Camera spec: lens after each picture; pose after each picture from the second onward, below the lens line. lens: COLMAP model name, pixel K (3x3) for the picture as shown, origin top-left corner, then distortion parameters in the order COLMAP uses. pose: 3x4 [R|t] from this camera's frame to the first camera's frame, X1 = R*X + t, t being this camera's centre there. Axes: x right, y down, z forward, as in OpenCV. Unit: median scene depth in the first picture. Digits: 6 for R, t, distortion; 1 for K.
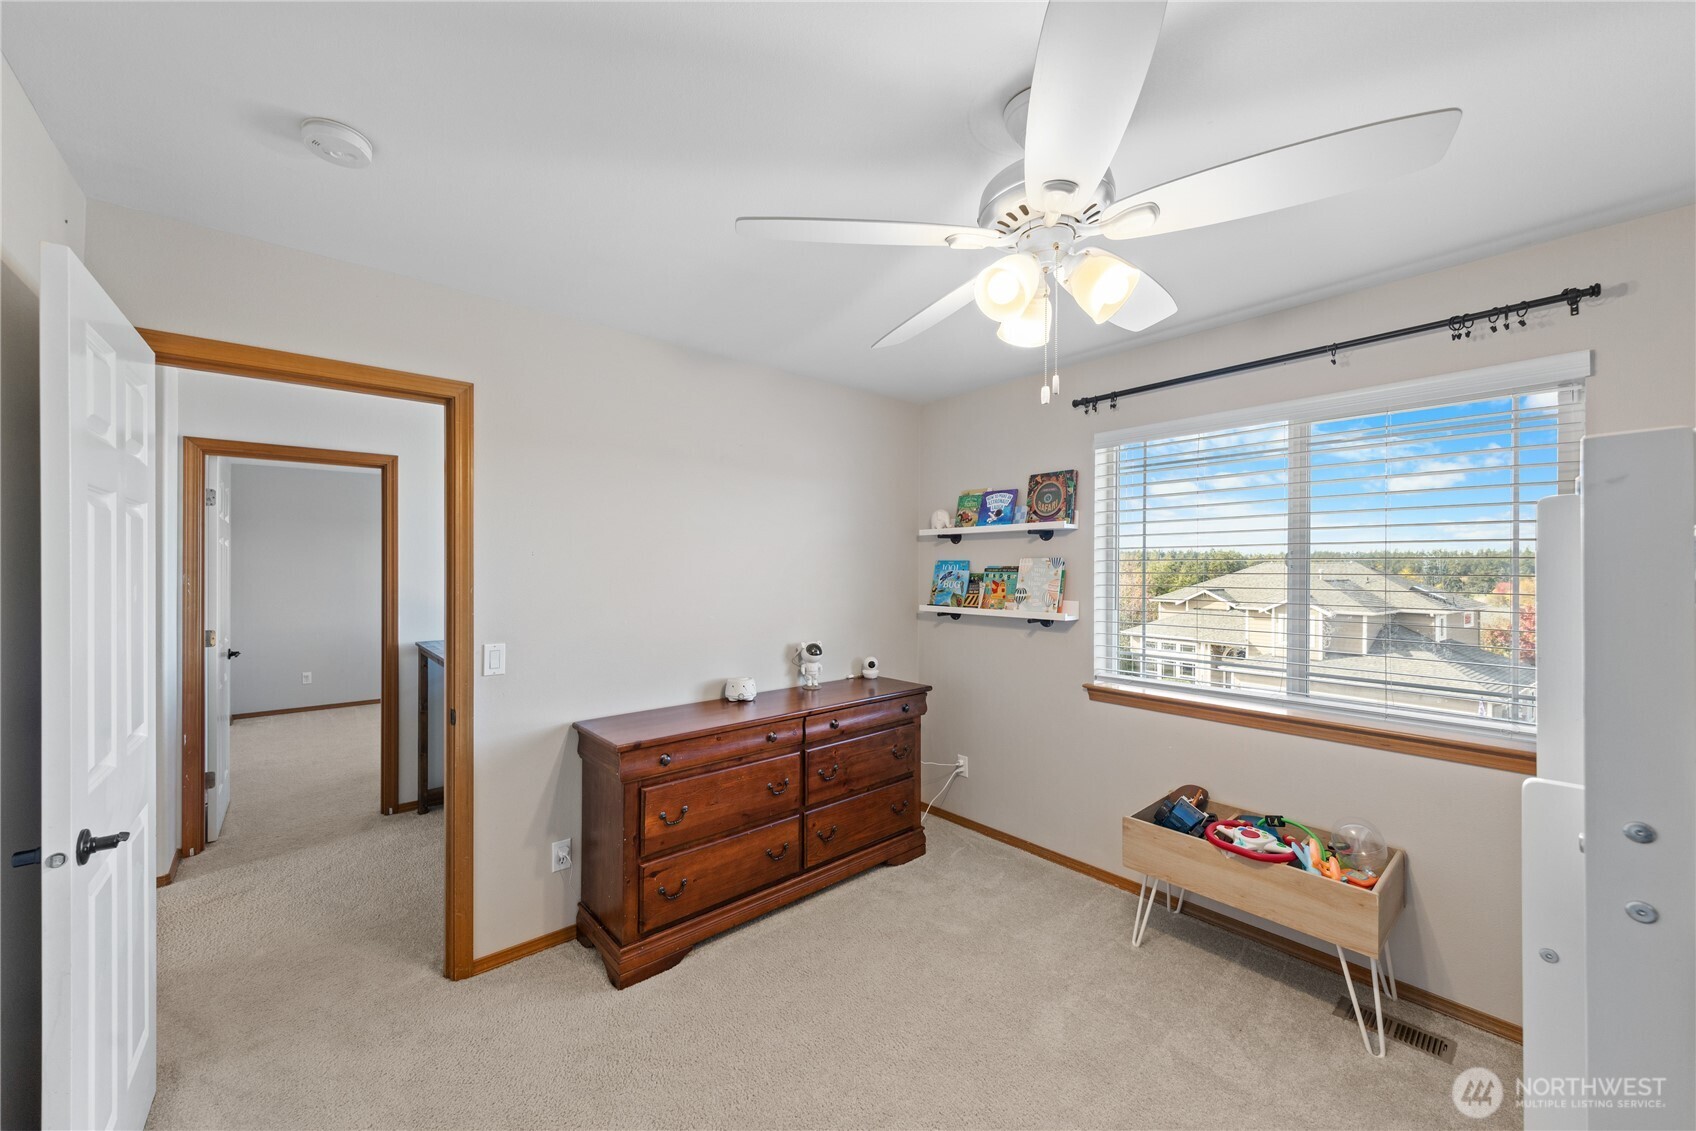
lens RADIAL K [[635.7, 0, 842.4], [0, 635.7, 572.5], [0, 0, 1]] dist [0.000527, -0.000071]
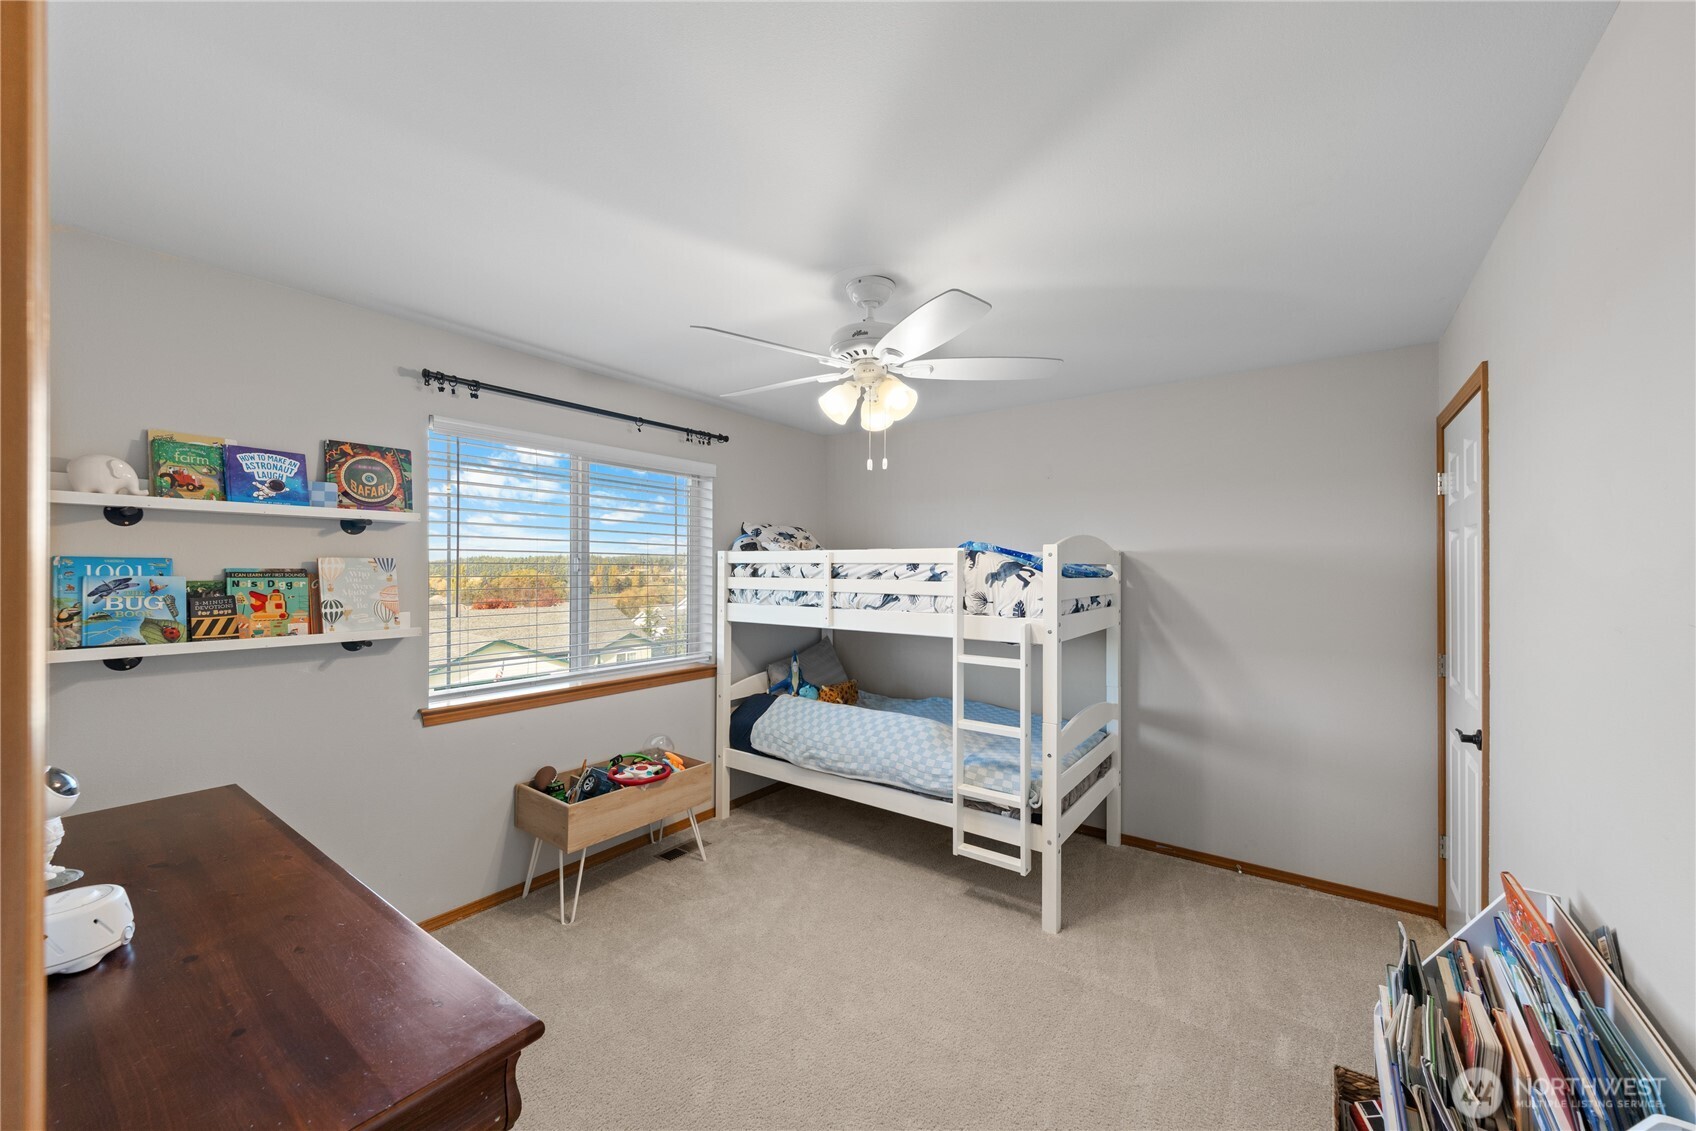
lens RADIAL K [[635.7, 0, 842.4], [0, 635.7, 572.5], [0, 0, 1]] dist [0.000527, -0.000071]
pose [[-0.232411, 0.000026, 0.972618, -0.530341], [0.012682, 0.999915, 0.003004, -0.000736], [-0.972535, 0.013033, -0.232392, 0.618357]]
